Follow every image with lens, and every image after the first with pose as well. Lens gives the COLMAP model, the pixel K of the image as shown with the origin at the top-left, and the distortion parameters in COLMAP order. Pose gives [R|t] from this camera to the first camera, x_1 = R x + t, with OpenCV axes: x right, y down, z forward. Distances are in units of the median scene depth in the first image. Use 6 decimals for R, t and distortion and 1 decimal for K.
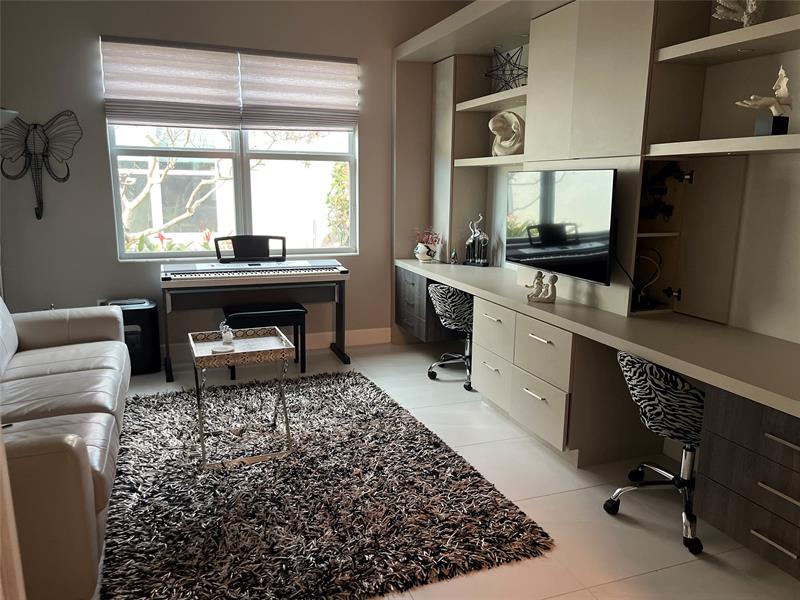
lens RADIAL K [[607.1, 0, 402.2], [0, 607.1, 303.6], [0, 0, 1]] dist [0.066405, -0.085663]
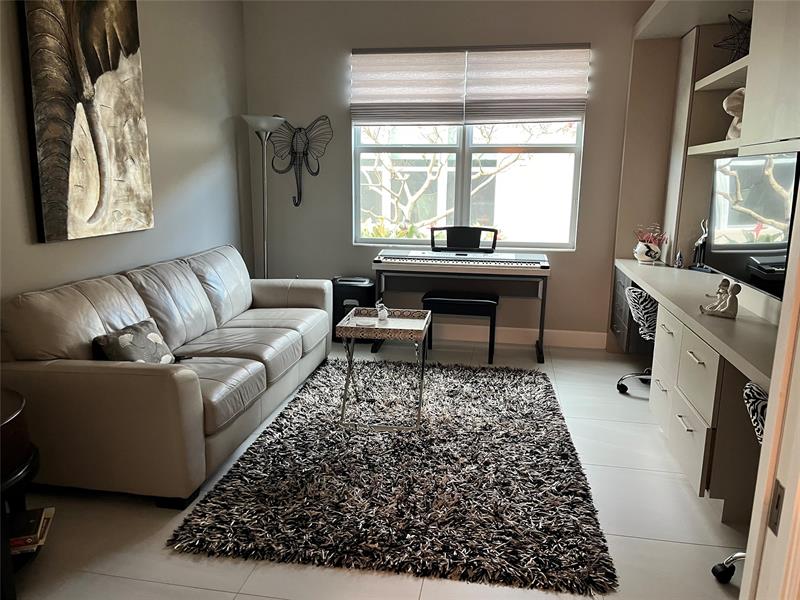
lens RADIAL K [[607.1, 0, 402.4], [0, 607.1, 304.3], [0, 0, 1]] dist [0.066405, -0.085663]
pose [[0.859603, 0.102610, -0.500554, 0.220213], [-0.101155, 0.994414, 0.030134, -0.000106], [0.500850, 0.024730, 0.865181, 0.055701]]
